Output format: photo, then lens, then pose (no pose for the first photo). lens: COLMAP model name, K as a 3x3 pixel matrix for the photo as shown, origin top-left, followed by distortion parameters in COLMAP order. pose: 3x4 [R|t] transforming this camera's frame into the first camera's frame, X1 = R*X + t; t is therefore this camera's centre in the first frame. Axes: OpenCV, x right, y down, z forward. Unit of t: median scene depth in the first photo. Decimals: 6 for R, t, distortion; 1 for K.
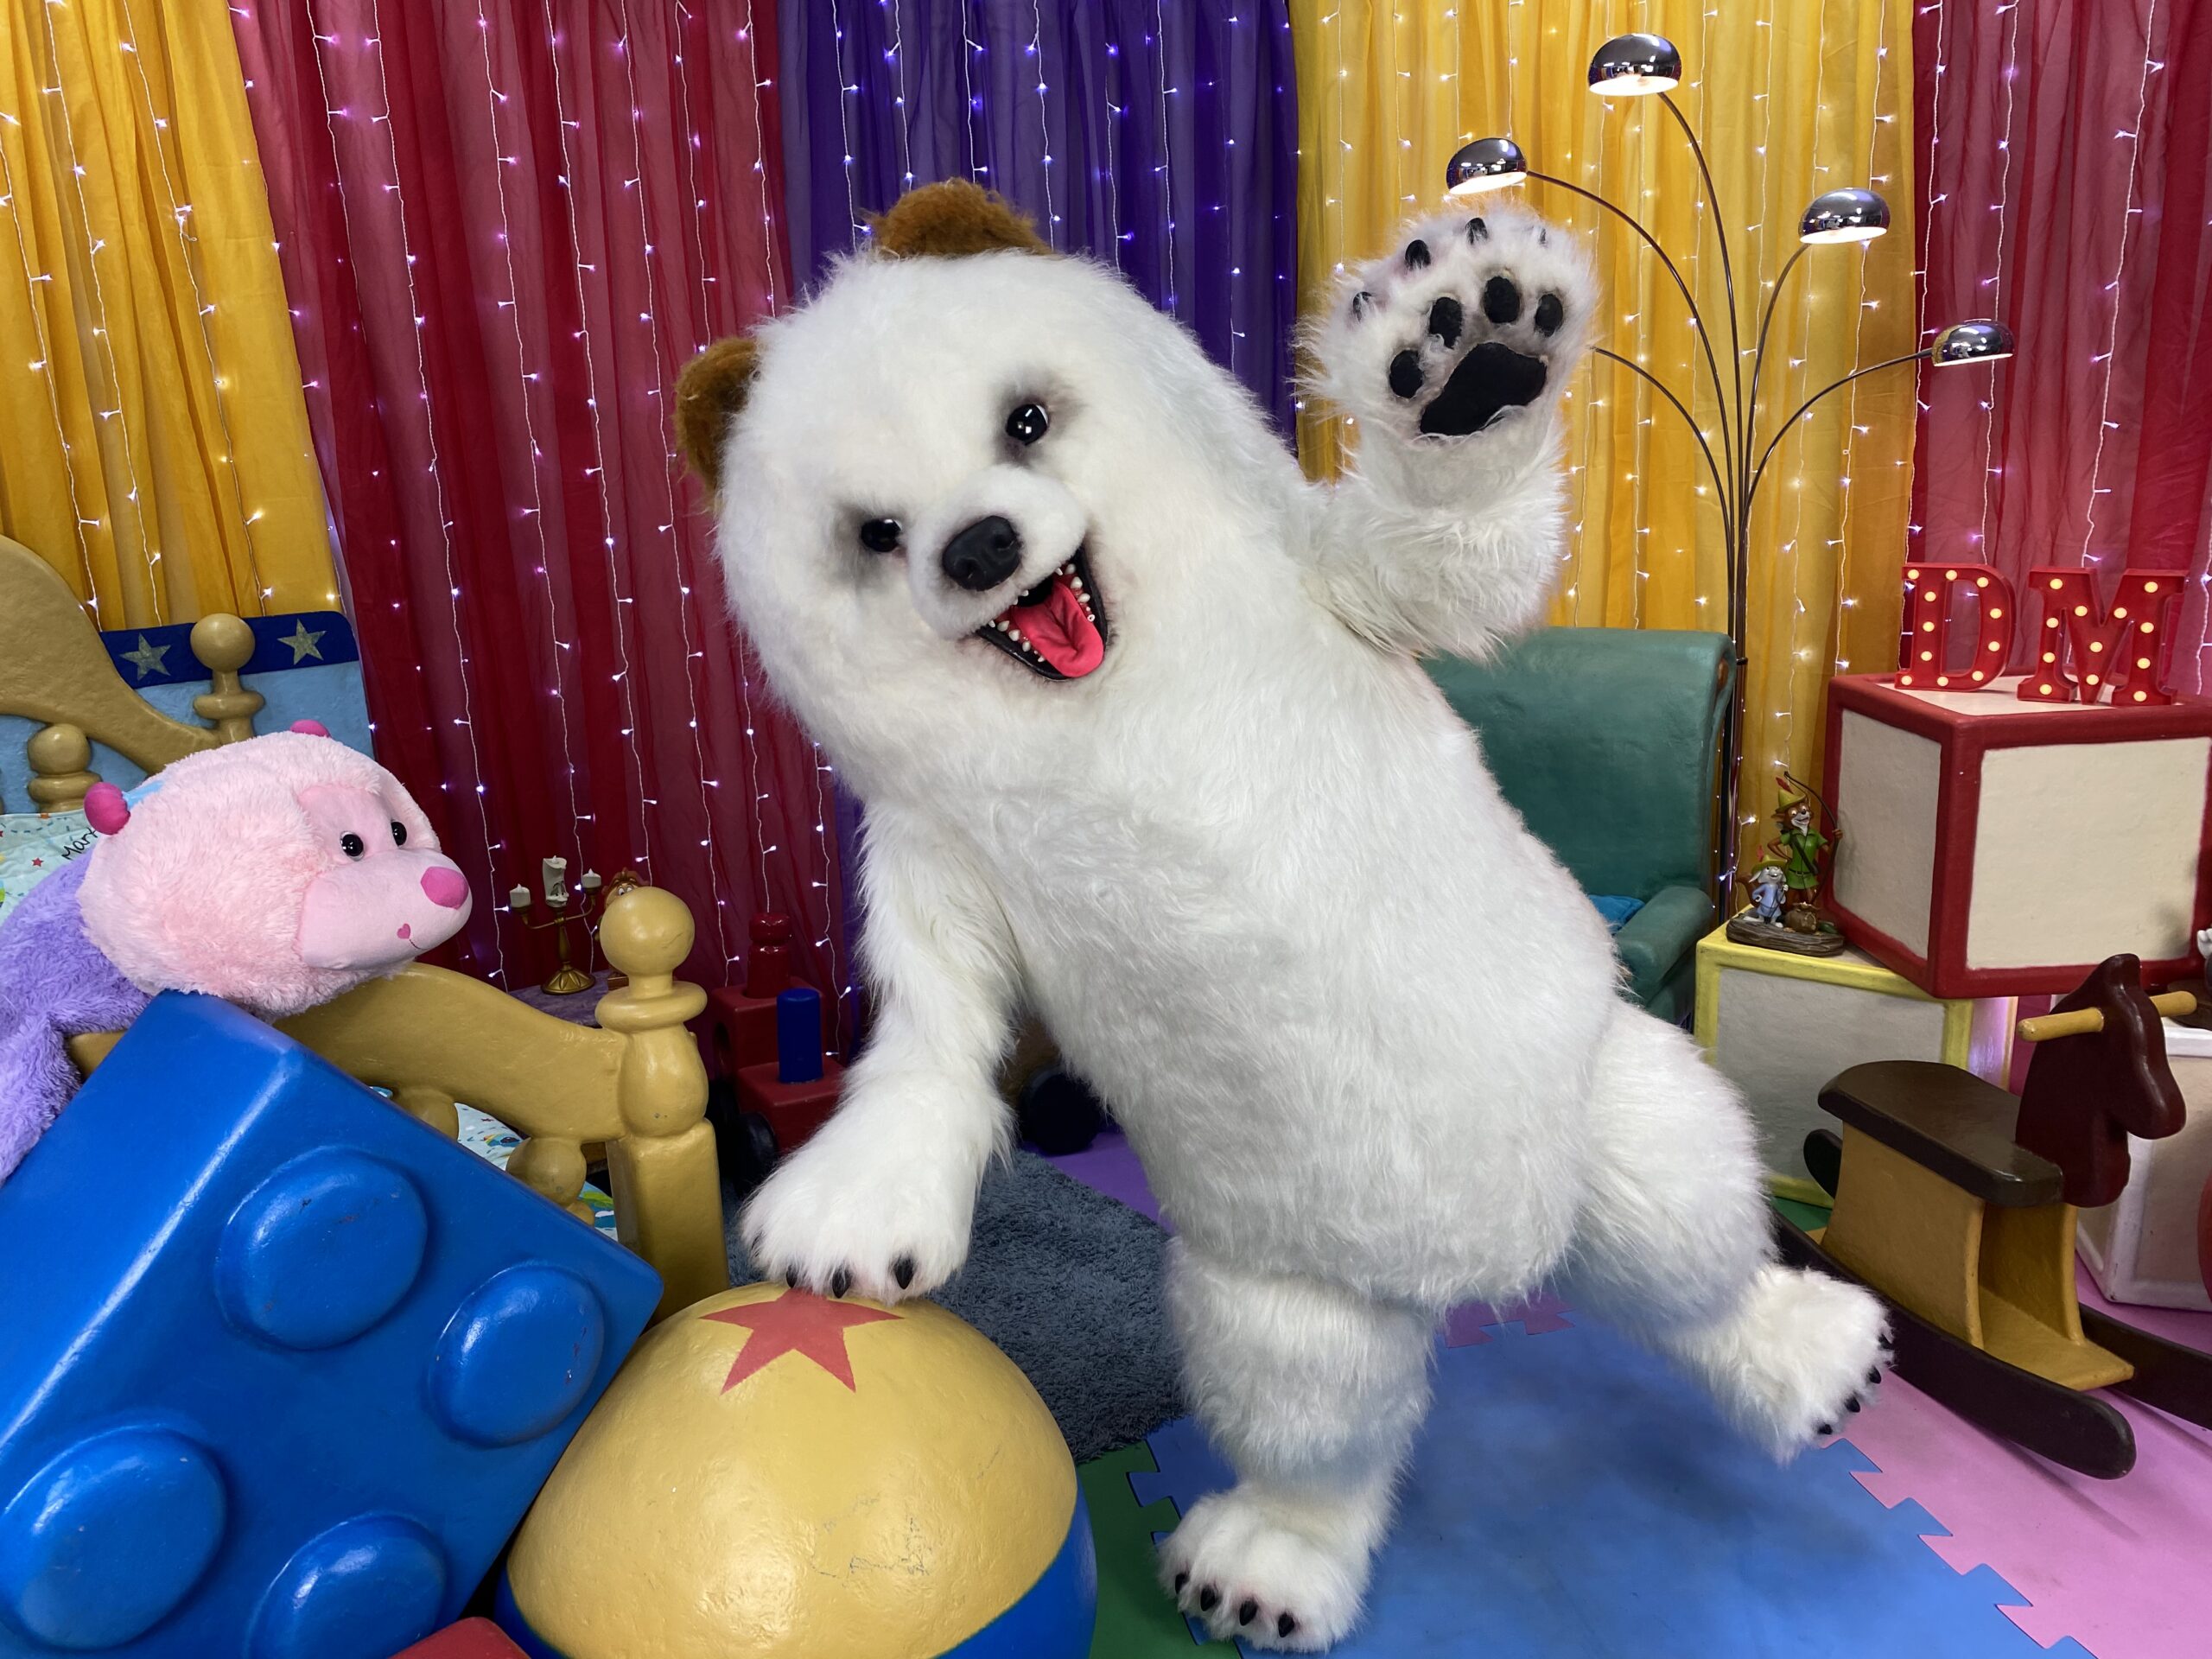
lens RADIAL K [[1711.5, 0, 1099.9], [0, 1711.5, 825.1], [0, 0, 1]] dist [0.003996, 0.002805]
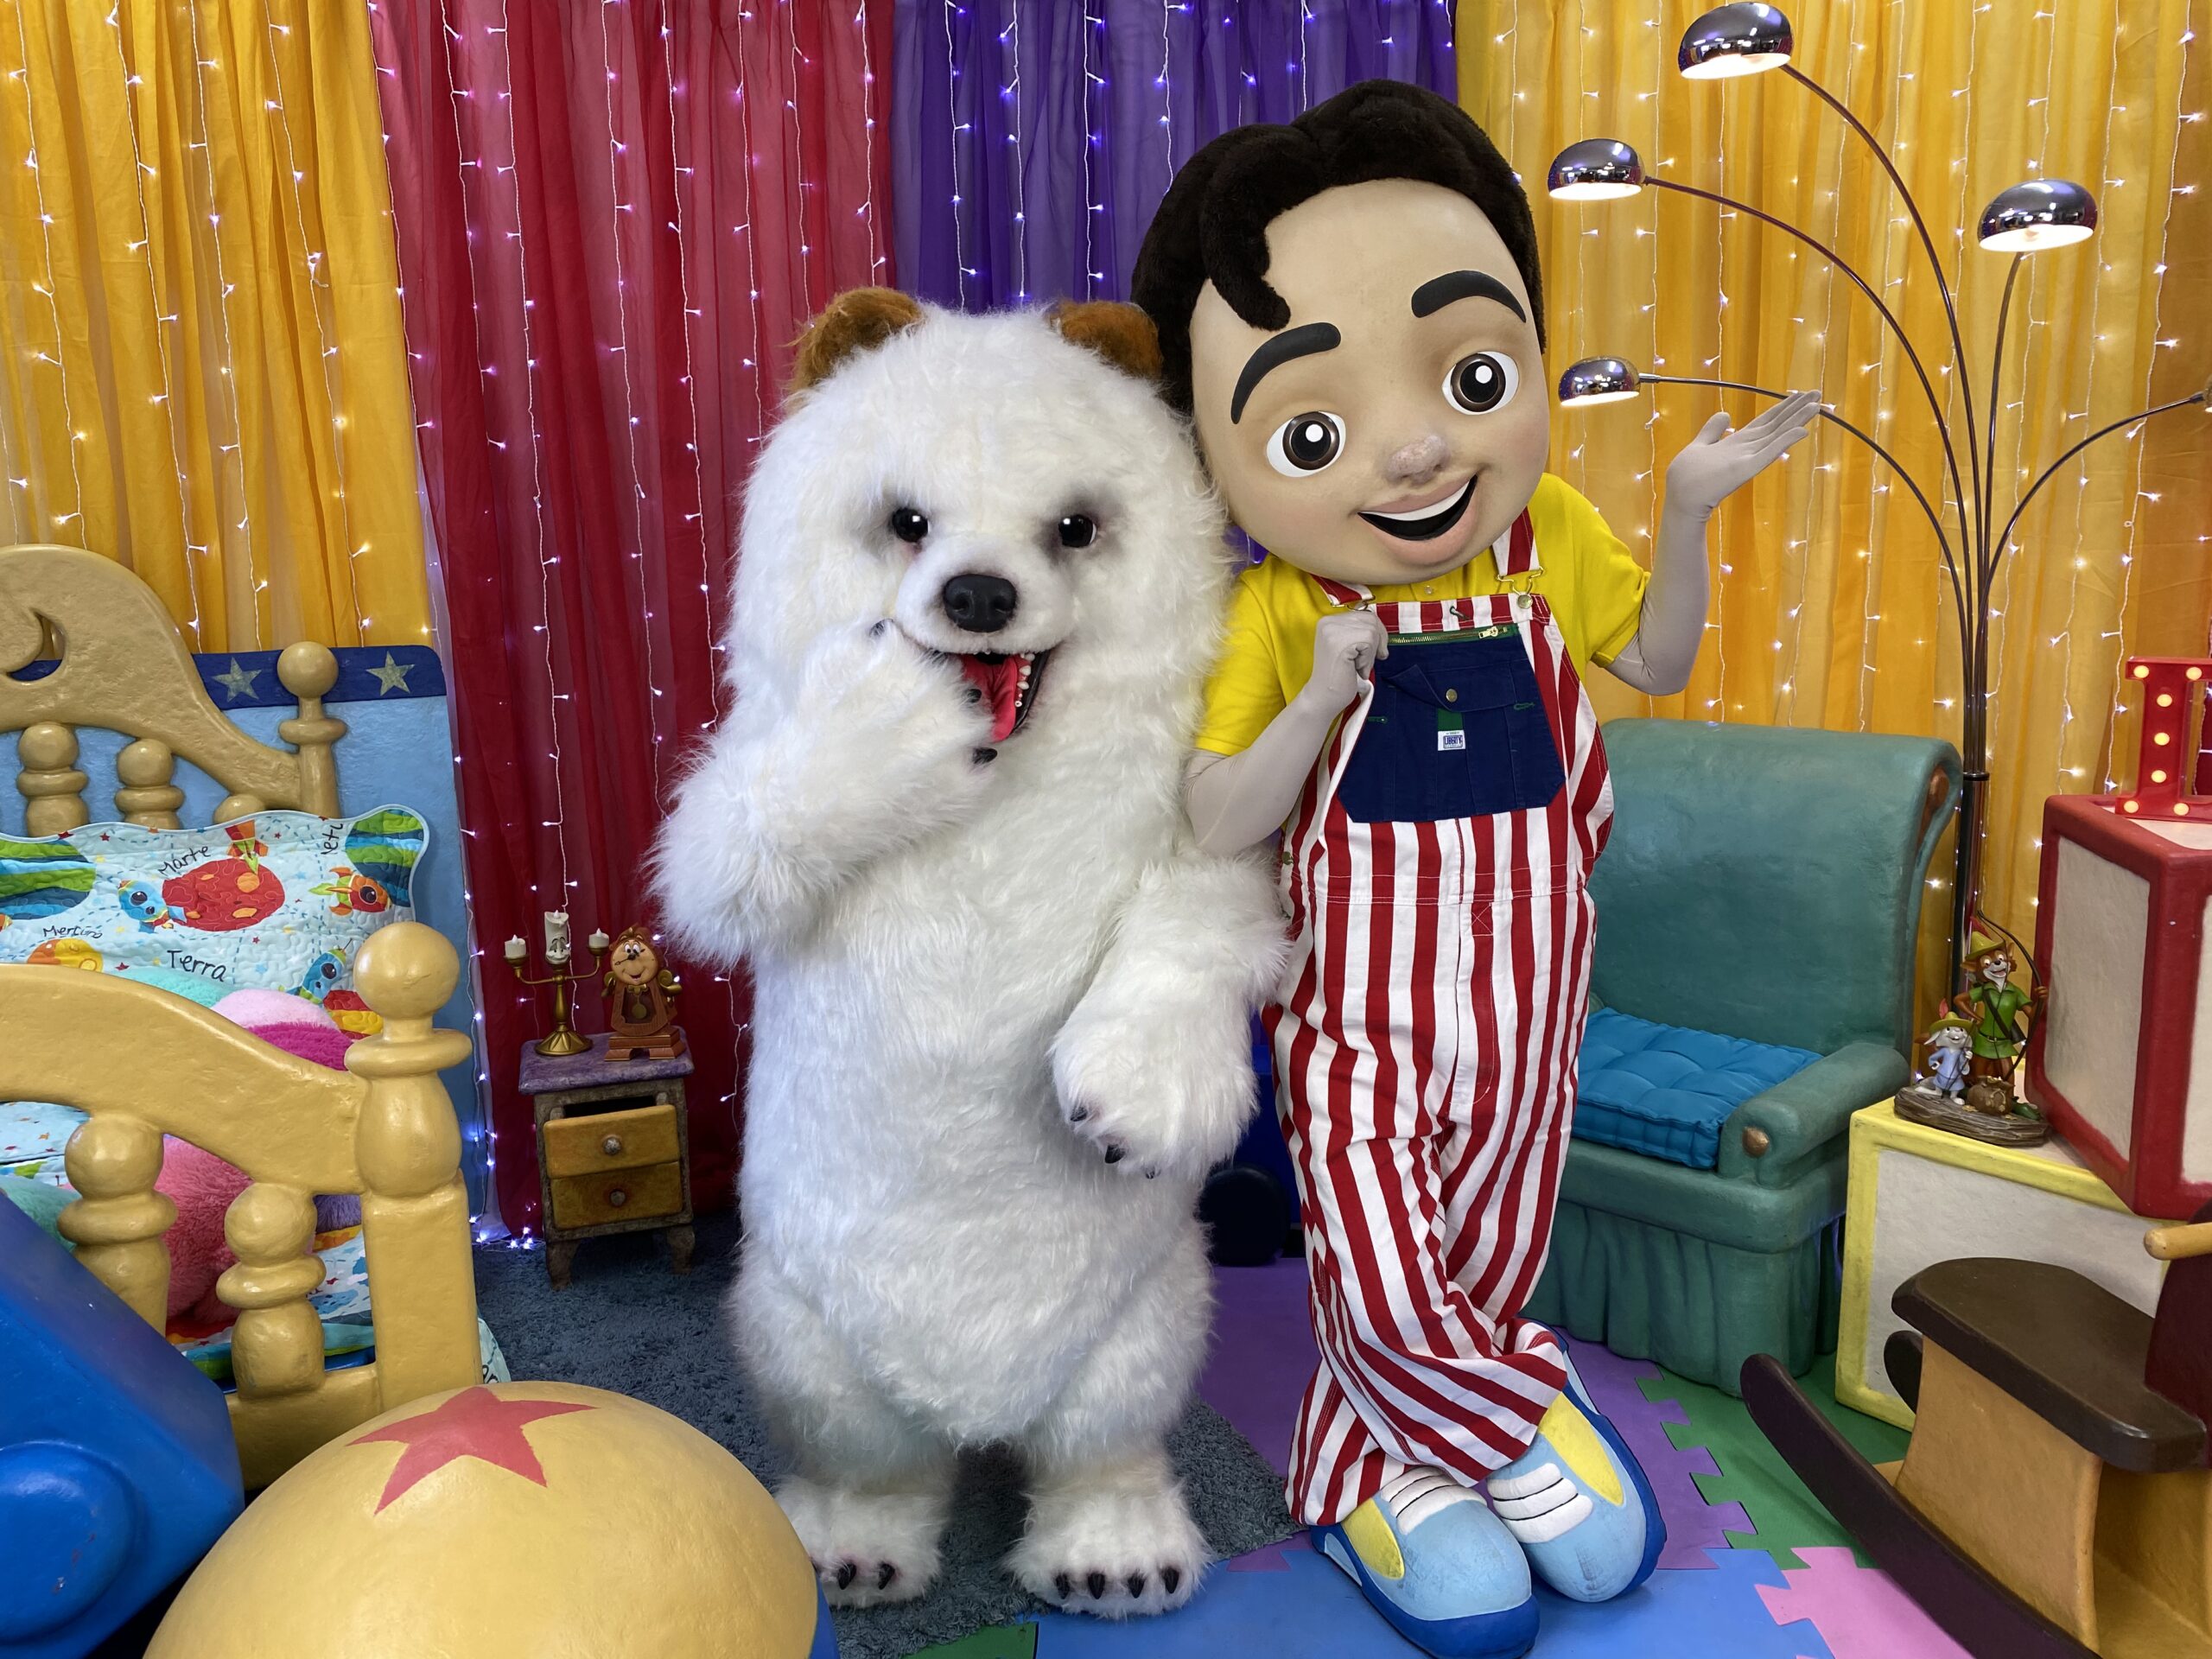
lens RADIAL K [[1711.5, 0, 1099.9], [0, 1711.5, 825.1], [0, 0, 1]] dist [0.003996, 0.002805]
pose [[0.967189, 0.062038, -0.246368, 0.198612], [-0.076913, 0.995722, -0.051211, 0.002086], [0.242137, 0.068479, 0.967822, 0.123942]]
